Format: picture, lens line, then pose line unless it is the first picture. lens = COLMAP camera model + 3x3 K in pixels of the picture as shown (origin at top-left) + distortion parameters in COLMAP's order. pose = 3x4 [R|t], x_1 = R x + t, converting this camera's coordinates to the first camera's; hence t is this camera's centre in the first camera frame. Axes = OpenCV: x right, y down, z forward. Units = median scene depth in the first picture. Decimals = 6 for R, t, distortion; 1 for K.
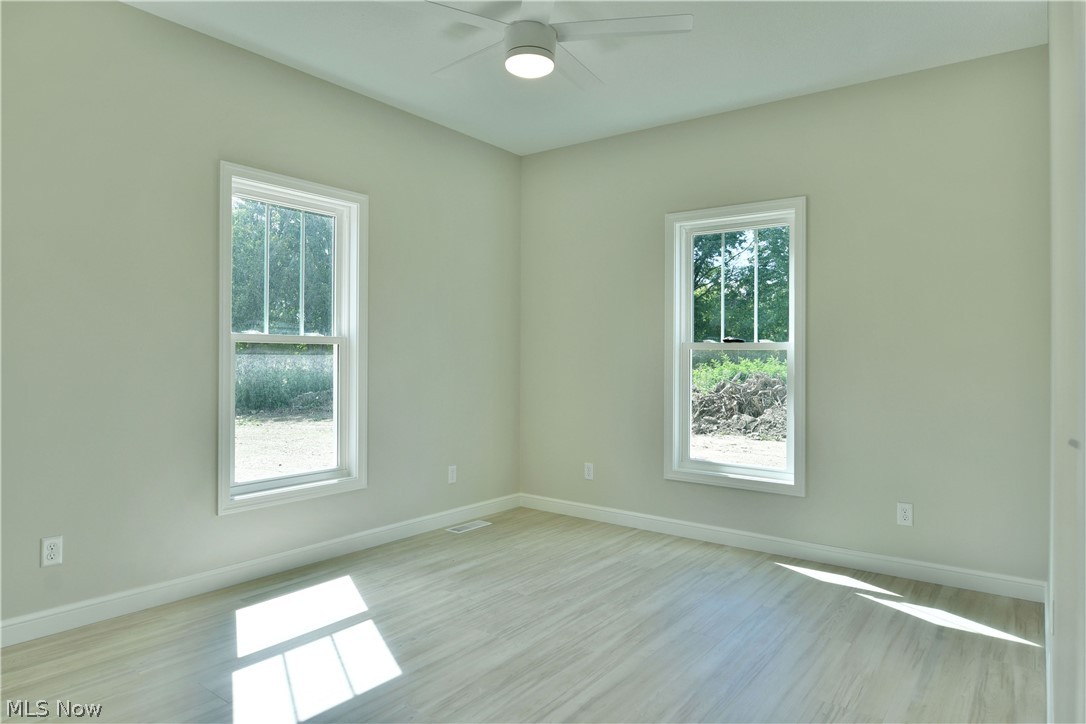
lens RADIAL K [[663.1, 0, 540.2], [0, 663.1, 353.1], [0, 0, 1]] dist [-0.013427, -0.005572]
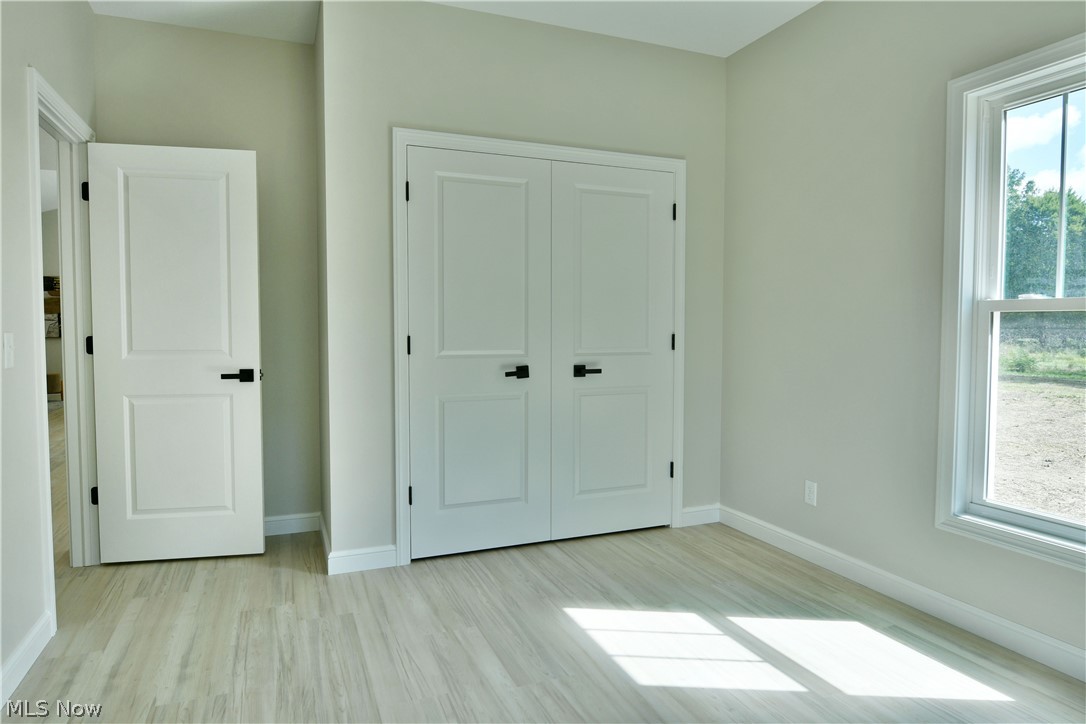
lens RADIAL K [[663.1, 0, 541.4], [0, 663.1, 368.5], [0, 0, 1]] dist [-0.013427, -0.005572]
pose [[-0.502808, 0.046928, -0.863123, 0.443039], [-0.006860, 0.998277, 0.058272, 0.006999], [0.864371, 0.035220, -0.501620, 0.968715]]
